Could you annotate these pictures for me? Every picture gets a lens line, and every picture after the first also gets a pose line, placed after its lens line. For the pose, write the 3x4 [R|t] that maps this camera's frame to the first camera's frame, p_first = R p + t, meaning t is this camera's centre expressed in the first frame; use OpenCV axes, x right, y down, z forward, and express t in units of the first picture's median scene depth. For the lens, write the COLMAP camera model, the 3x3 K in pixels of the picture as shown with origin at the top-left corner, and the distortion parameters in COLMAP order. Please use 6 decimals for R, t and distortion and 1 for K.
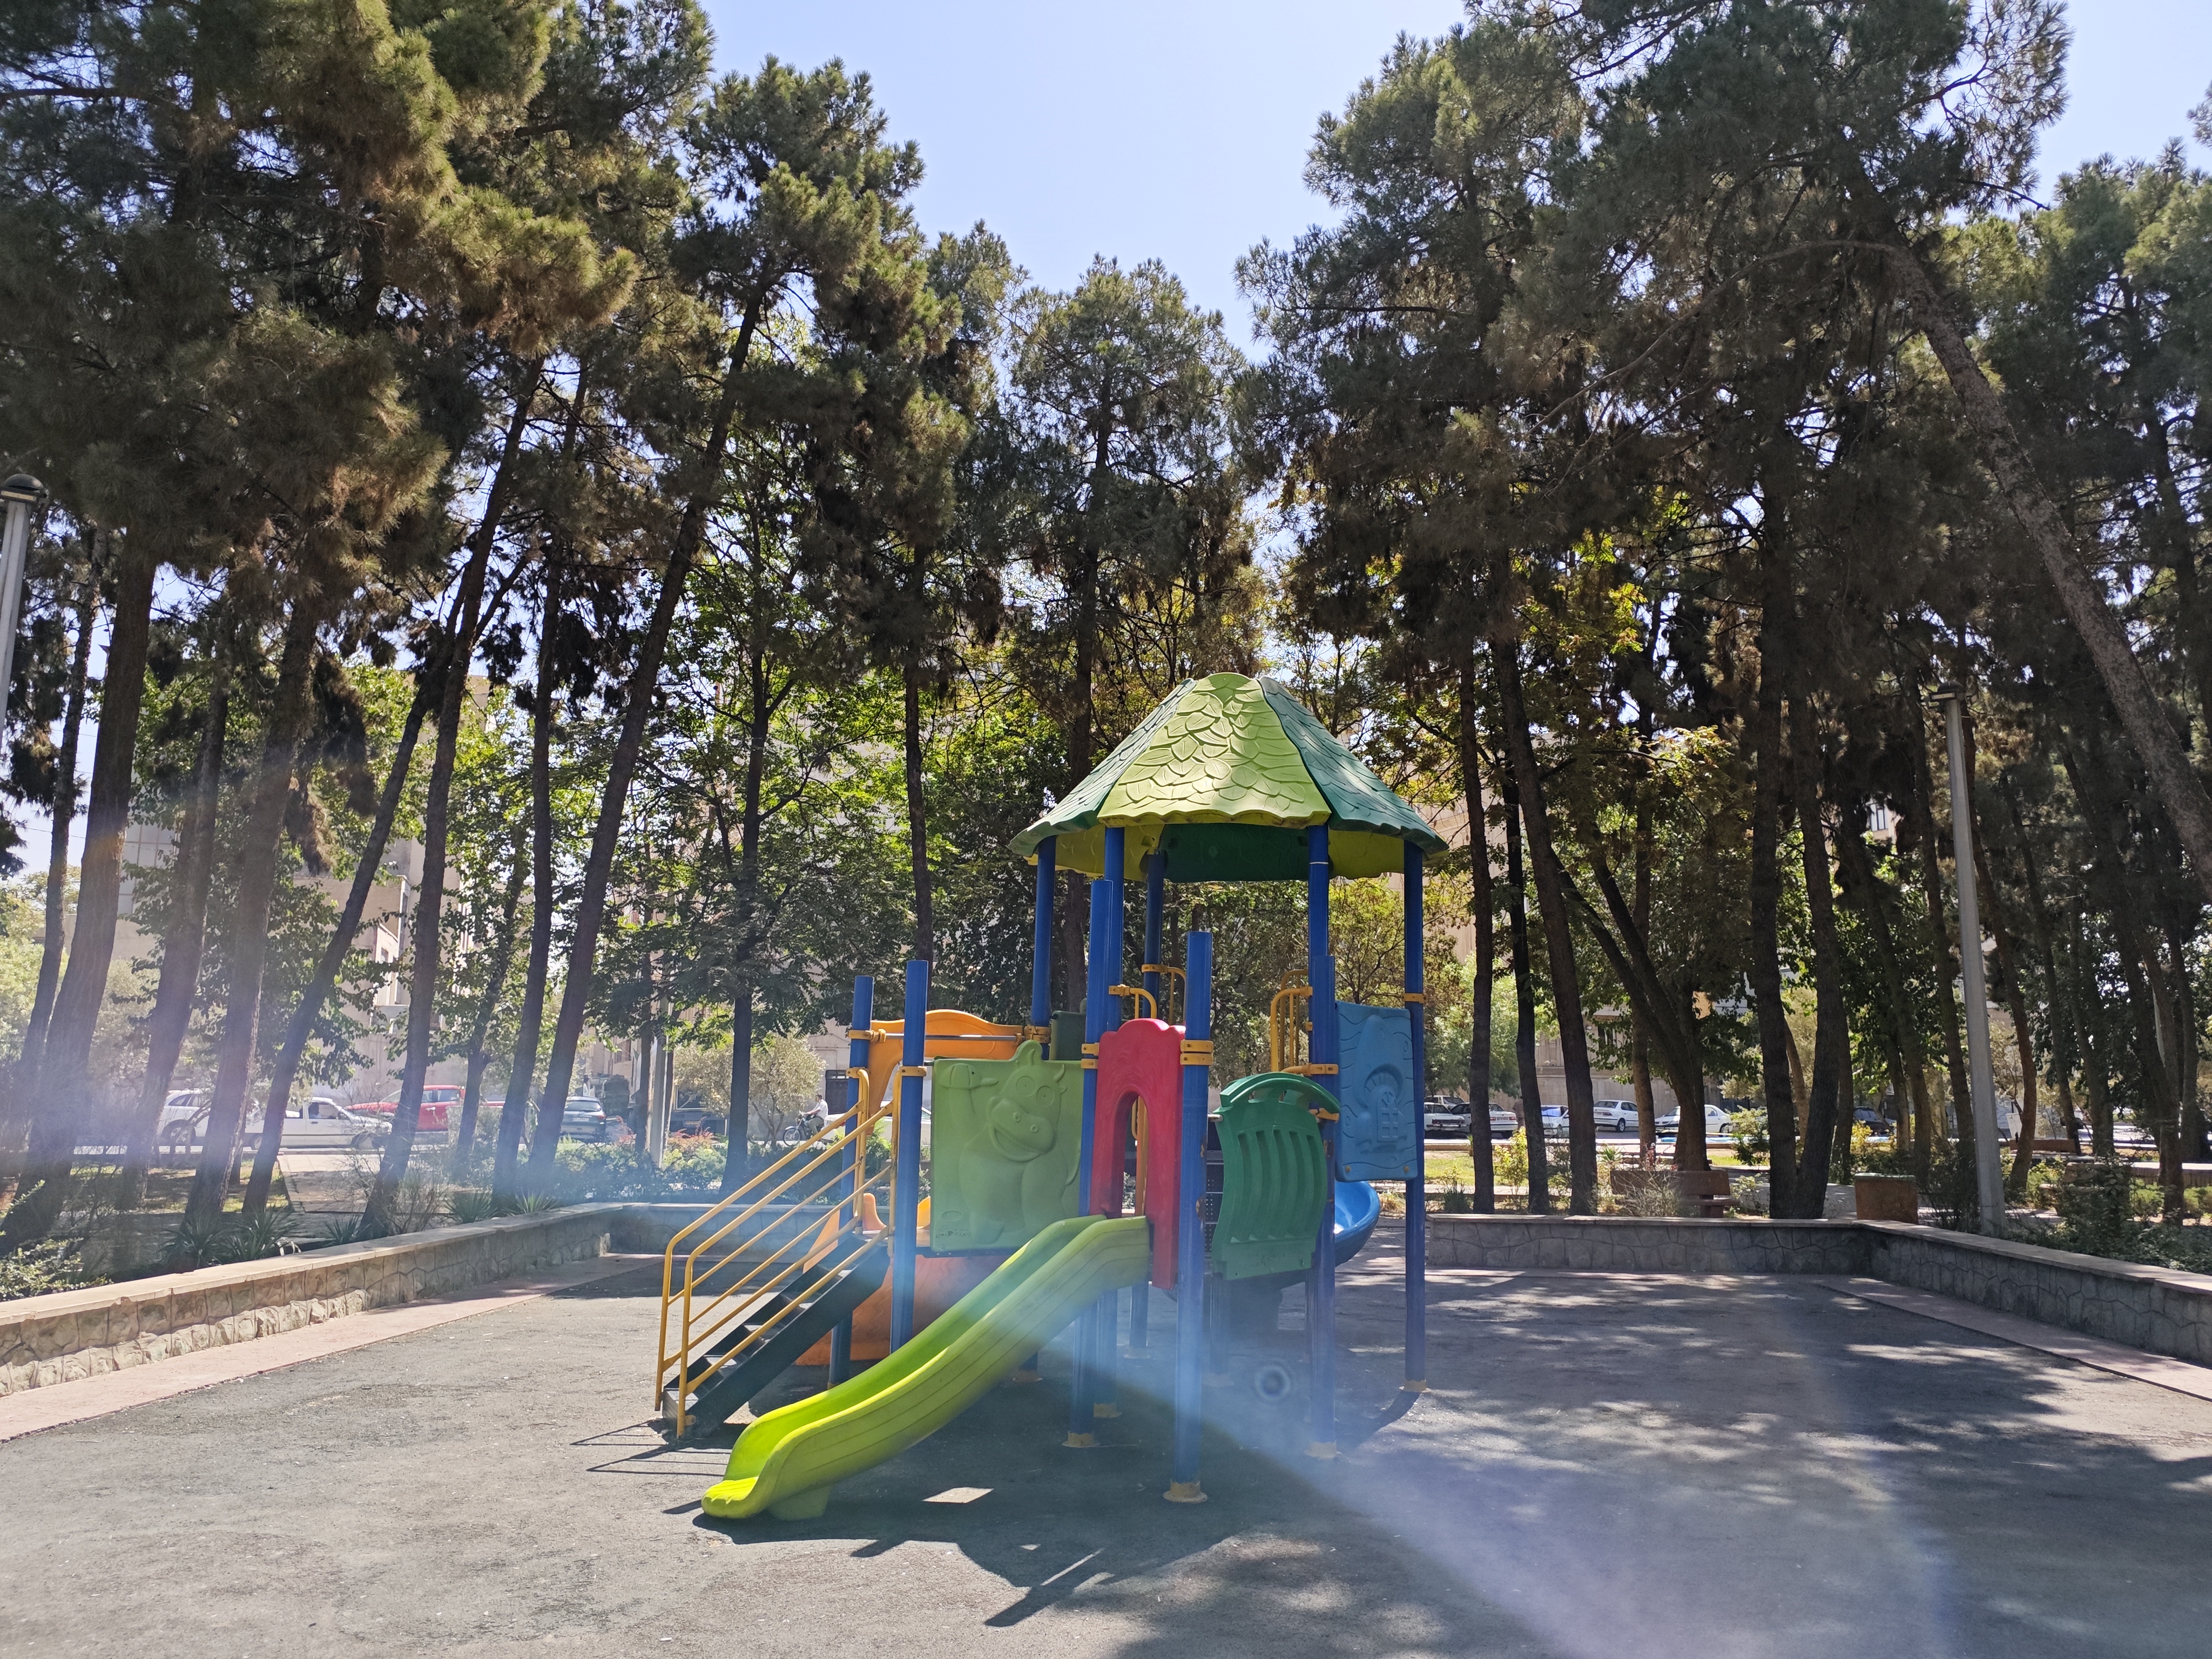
lens RADIAL K [[1589.4, 0, 1111.8], [0, 1589.4, 822.4], [0, 0, 1]] dist [0.036738, -0.034721]
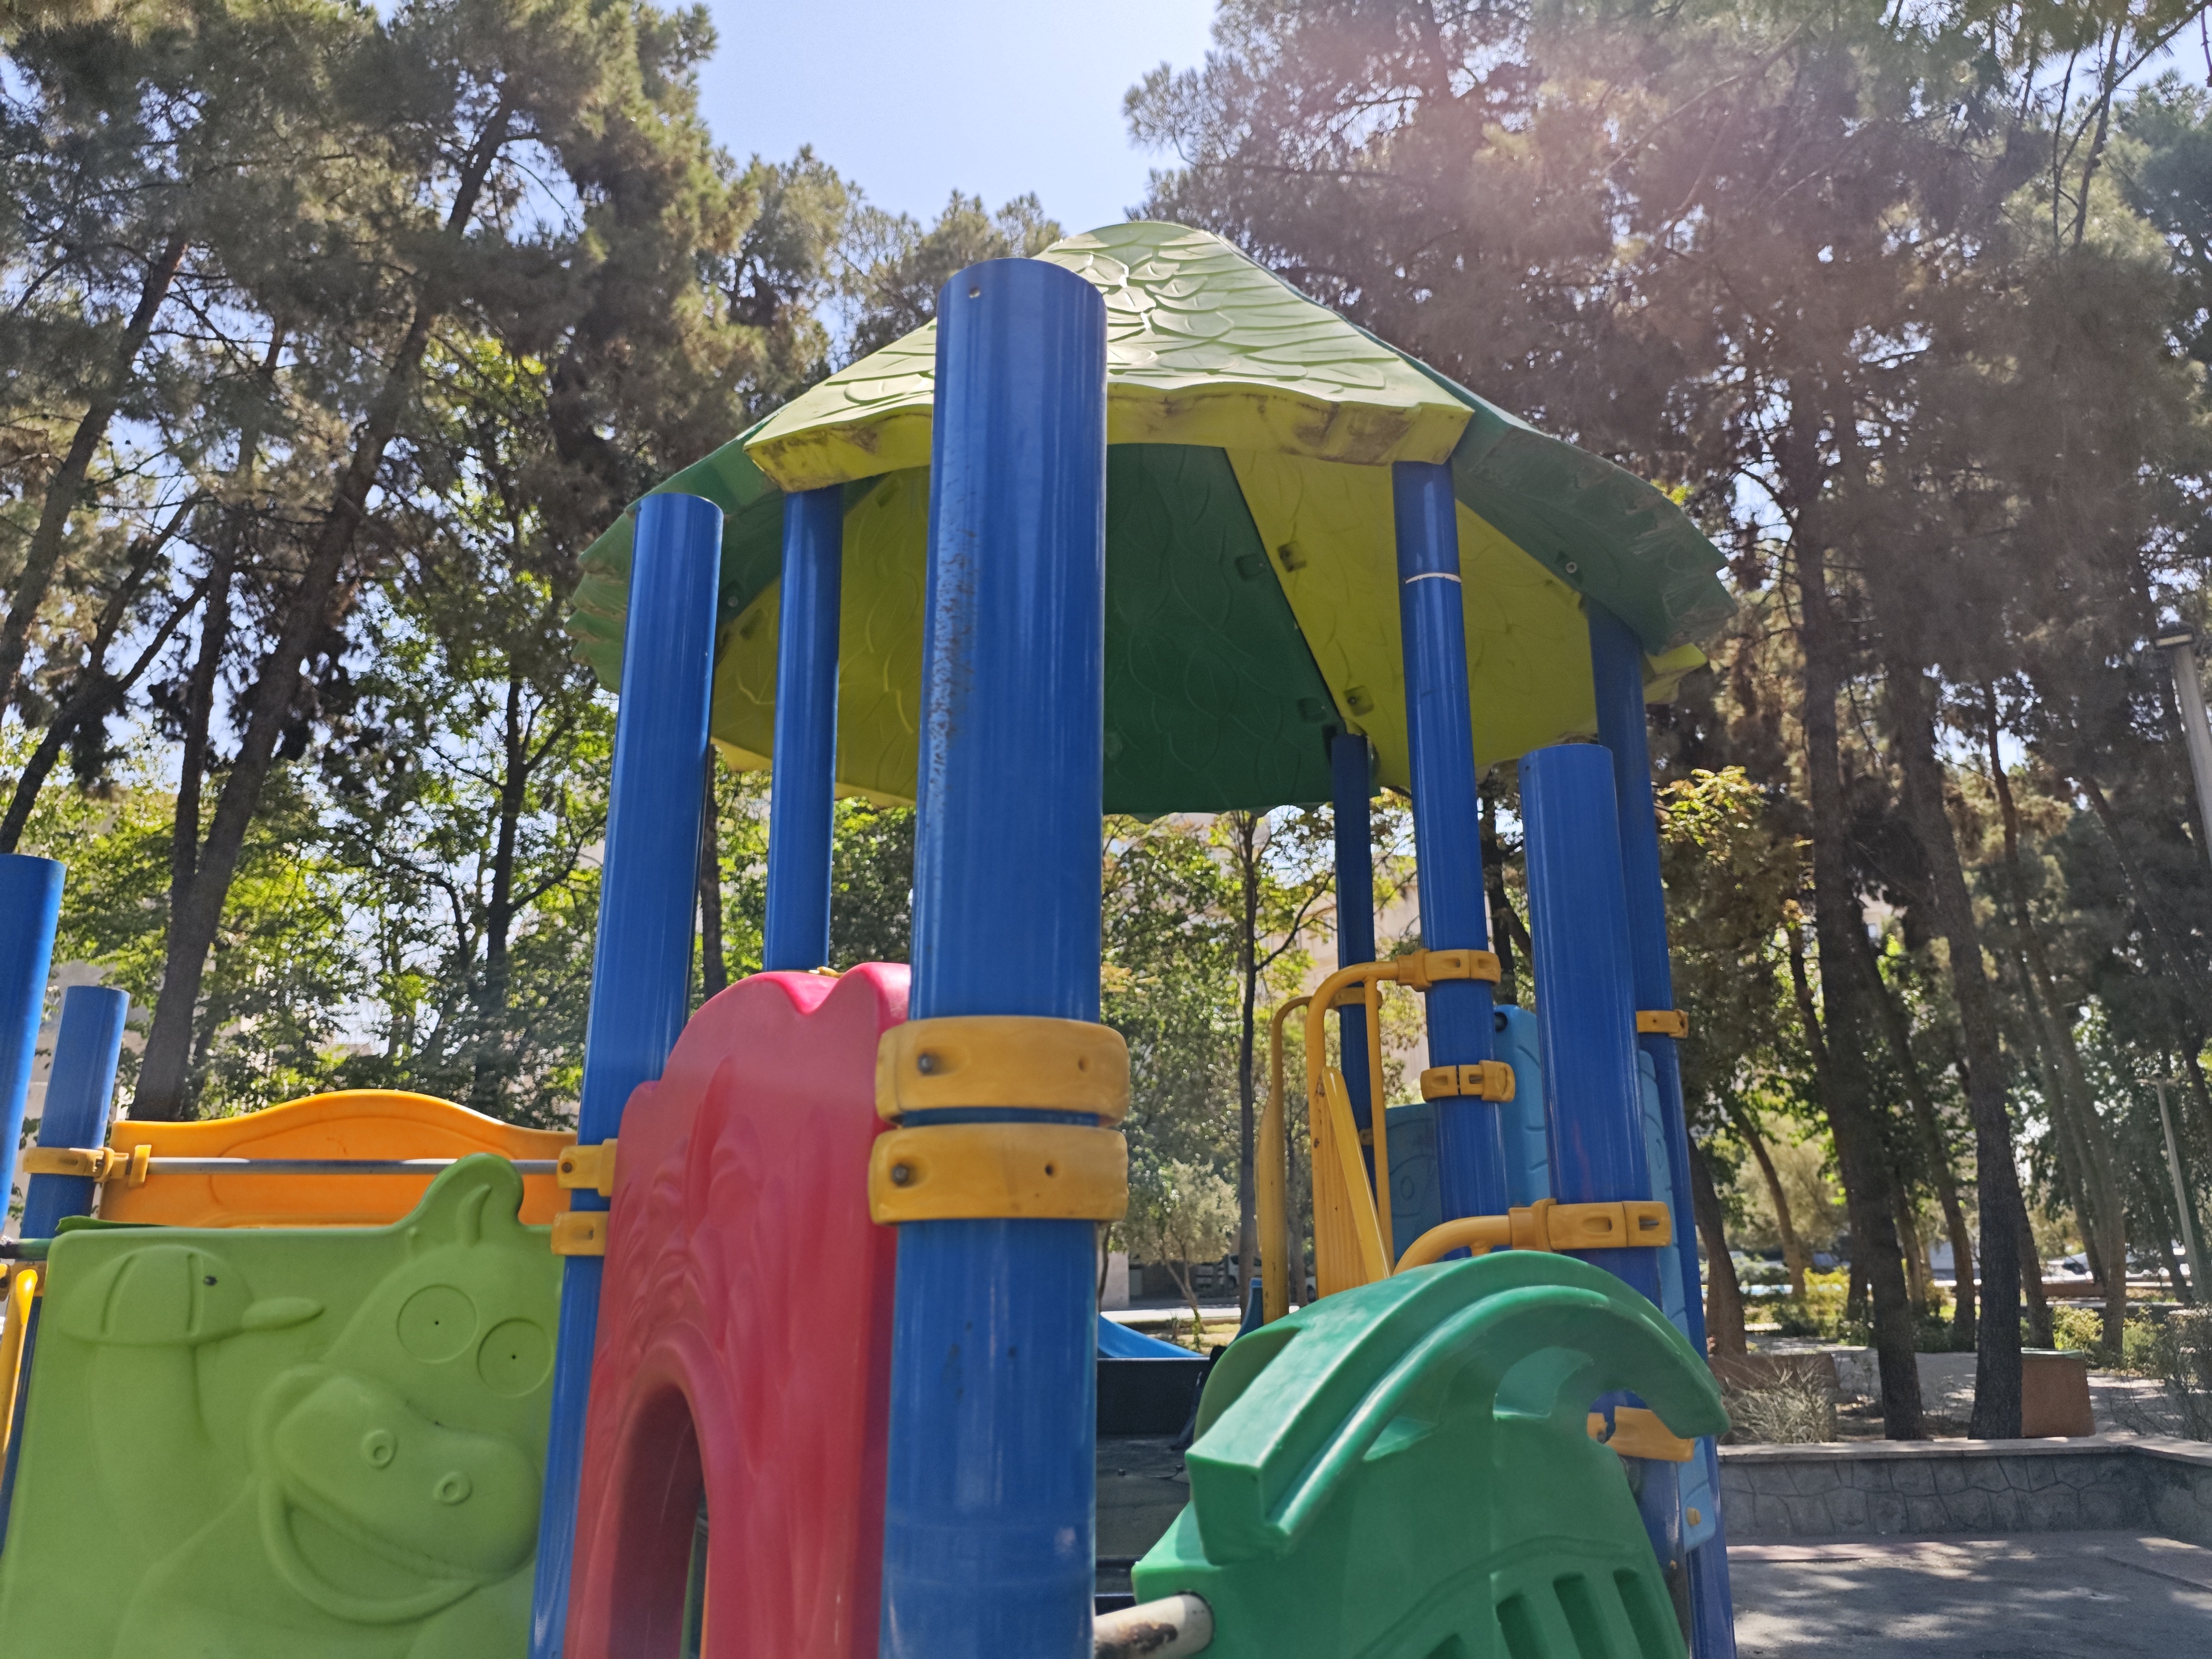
lens RADIAL K [[1560.8, 0, 1135.6], [0, 1560.8, 830.6], [0, 0, 1]] dist [0.001693, -0.019962]
pose [[0.997186, -0.008810, 0.074442, 0.020537], [0.015885, 0.995351, -0.094991, 0.038986], [-0.073259, 0.095906, 0.992691, 0.256442]]
